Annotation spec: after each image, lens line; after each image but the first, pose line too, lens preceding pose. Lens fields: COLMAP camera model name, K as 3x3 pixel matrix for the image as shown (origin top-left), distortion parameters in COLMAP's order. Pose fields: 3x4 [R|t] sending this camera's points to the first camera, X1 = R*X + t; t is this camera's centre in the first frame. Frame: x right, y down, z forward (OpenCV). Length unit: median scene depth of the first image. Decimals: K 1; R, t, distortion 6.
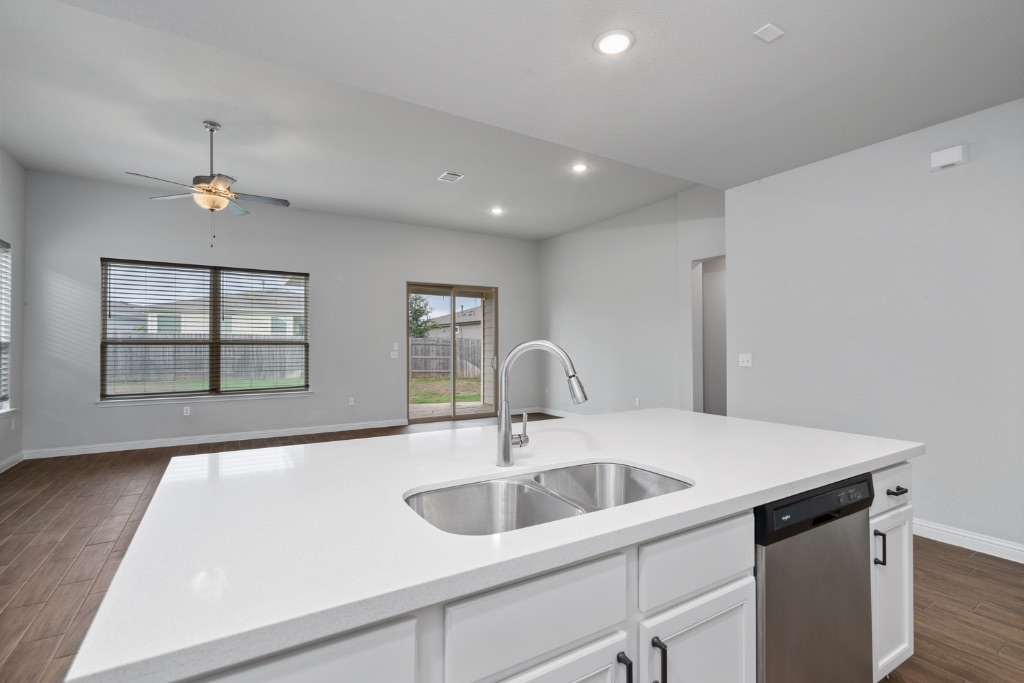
lens RADIAL K [[470.8, 0, 512.0], [0, 470.8, 341.5], [0, 0, 1]] dist [-0.001715, -0.000840]
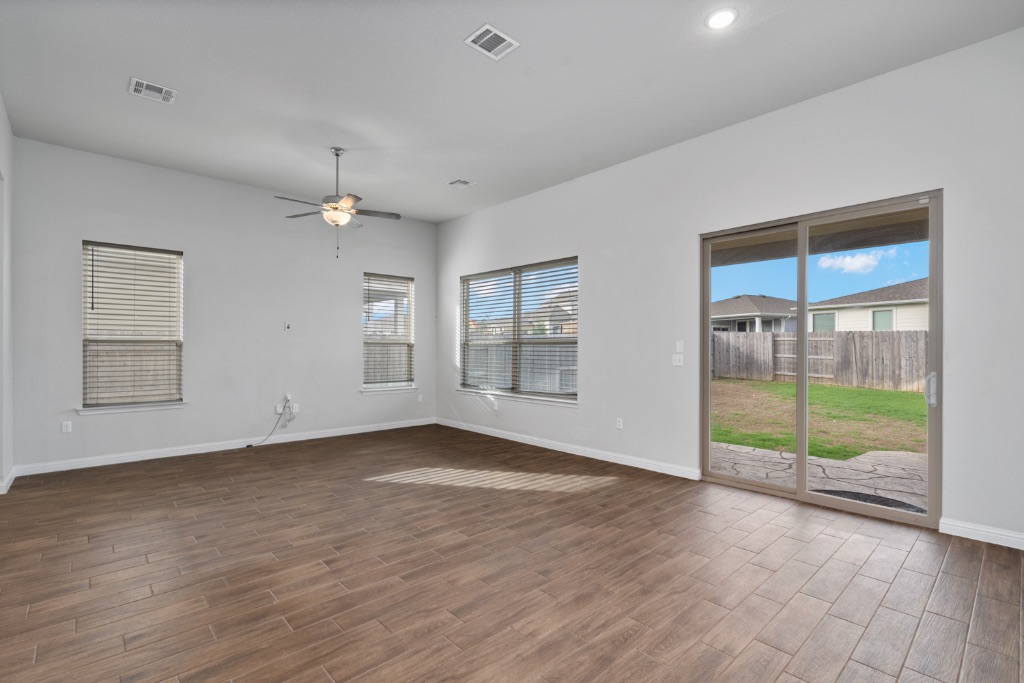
lens RADIAL K [[468.2, 0, 509.8], [0, 468.2, 345.8], [0, 0, 1]] dist [-0.000411, -0.000404]
pose [[0.194215, -0.004035, -0.980951, 0.358895], [0.009517, 0.999952, -0.002229, 0.011082], [0.980913, -0.008902, 0.194244, 0.773988]]
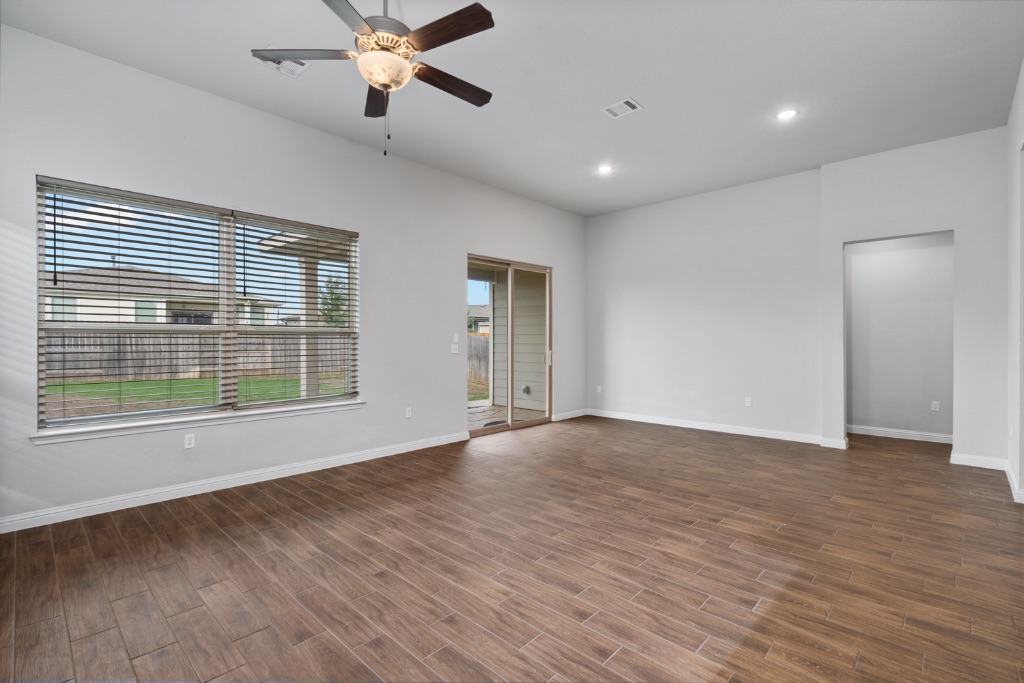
lens RADIAL K [[468.1, 0, 512.1], [0, 468.1, 338.2], [0, 0, 1]] dist [-0.001594, -0.000017]
pose [[0.963606, 0.002500, 0.267316, -0.423274], [-0.004366, 0.999970, 0.006387, 0.006711], [-0.267292, -0.007322, 0.963588, 0.277518]]
